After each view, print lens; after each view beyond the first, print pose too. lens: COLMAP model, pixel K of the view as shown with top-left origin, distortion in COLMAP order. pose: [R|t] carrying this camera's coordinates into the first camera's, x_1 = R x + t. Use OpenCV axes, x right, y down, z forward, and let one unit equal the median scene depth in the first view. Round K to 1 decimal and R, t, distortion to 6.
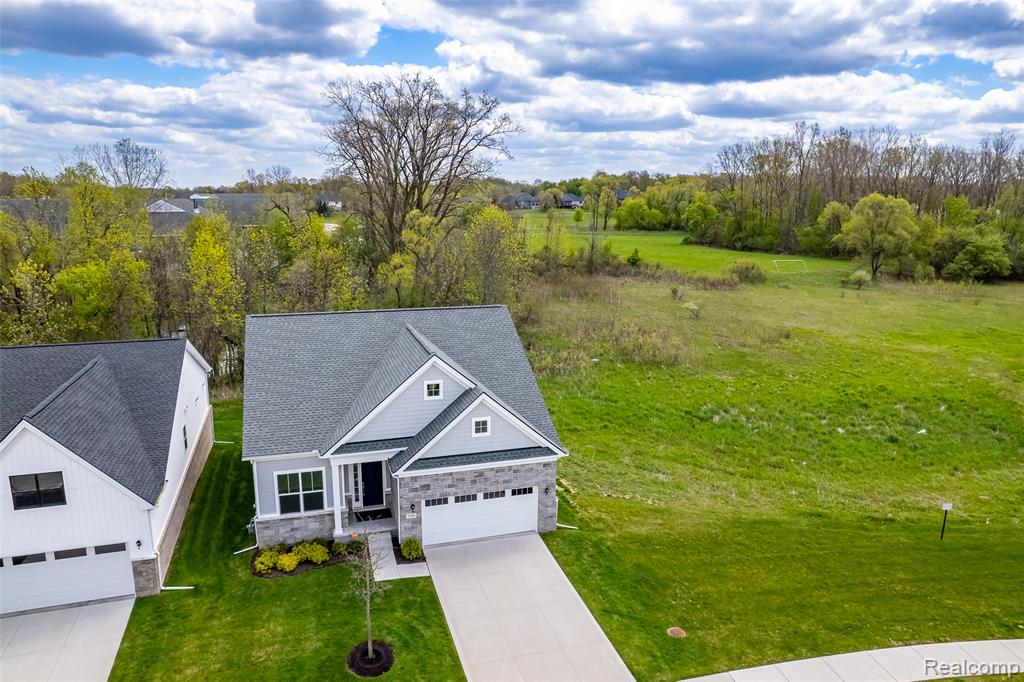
lens RADIAL K [[693.5, 0, 513.1], [0, 693.5, 343.2], [0, 0, 1]] dist [-0.091105, 0.082137]
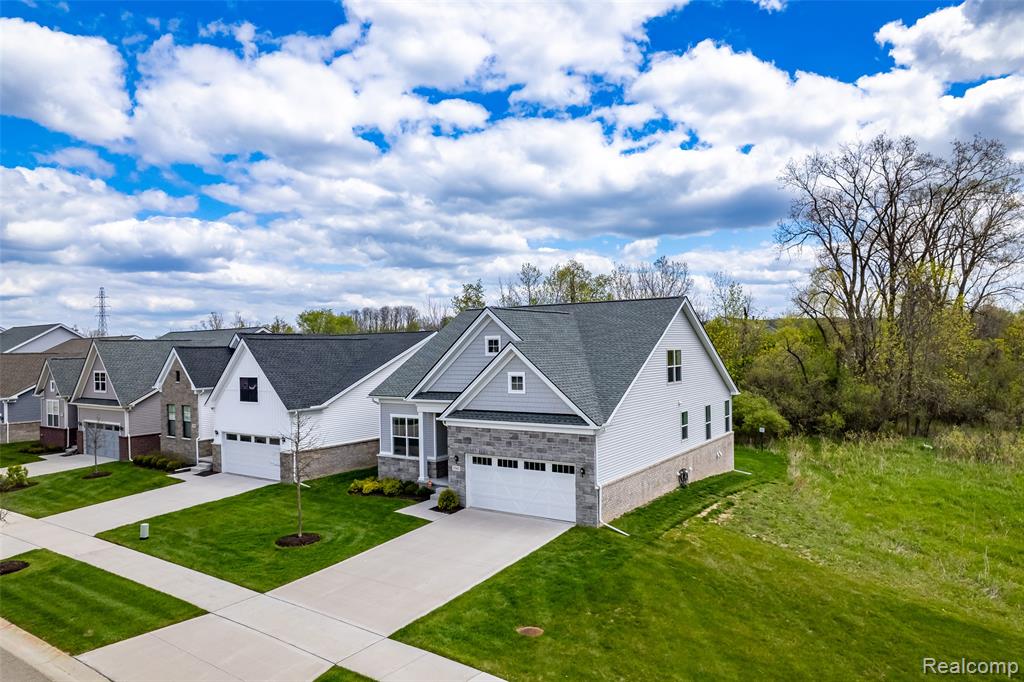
lens RADIAL K [[668.3, 0, 514.2], [0, 668.3, 343.7], [0, 0, 1]] dist [-0.078967, 0.069451]
pose [[0.622122, -0.024813, -0.782527, 0.625840], [-0.139419, 0.980011, -0.141915, 0.187661], [0.770406, 0.197388, 0.606228, 0.418735]]
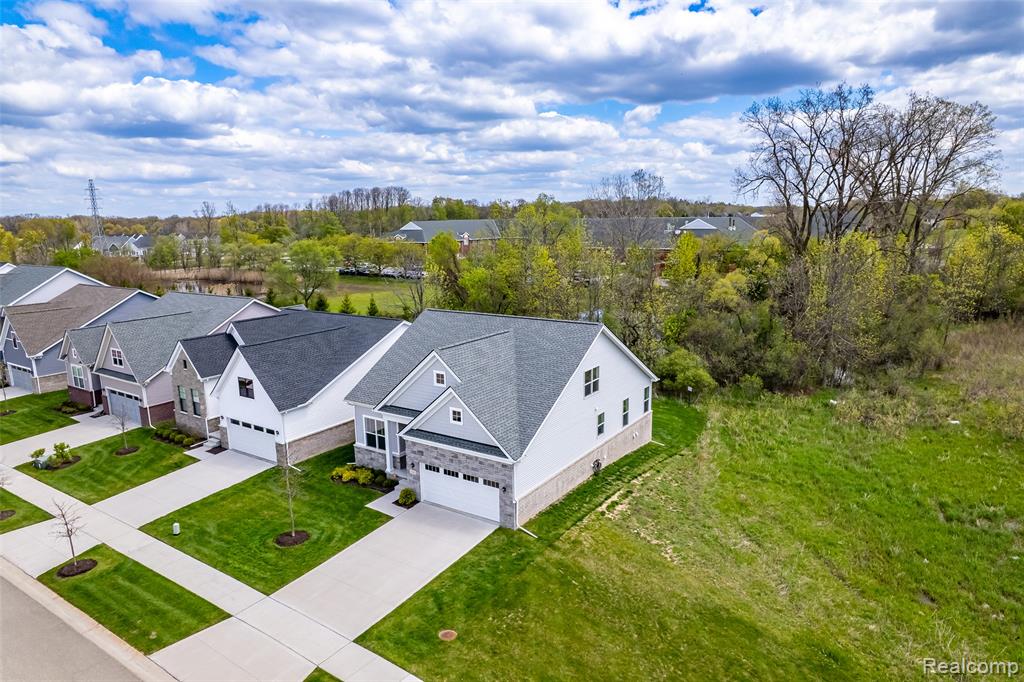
lens RADIAL K [[657.7, 0, 514.1], [0, 657.7, 339.7], [0, 0, 1]] dist [-0.077790, 0.067884]
pose [[0.628826, 0.127652, -0.766996, 0.825706], [-0.142952, 0.988597, 0.047334, -0.073593], [0.764293, 0.079879, 0.639903, 0.323788]]
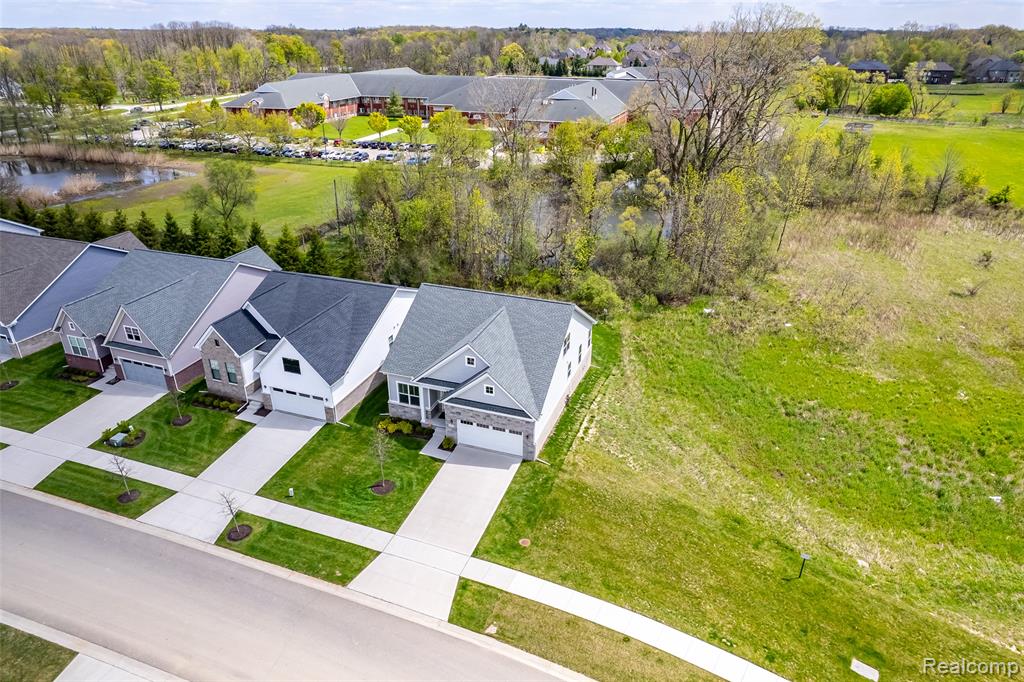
lens RADIAL K [[657.7, 0, 514.1], [0, 657.7, 339.7], [0, 0, 1]] dist [-0.077790, 0.067884]
pose [[0.798121, 0.255323, -0.545723, 0.802752], [-0.124922, 0.956212, 0.264676, -0.406638], [0.589404, -0.143071, 0.795068, -0.209148]]
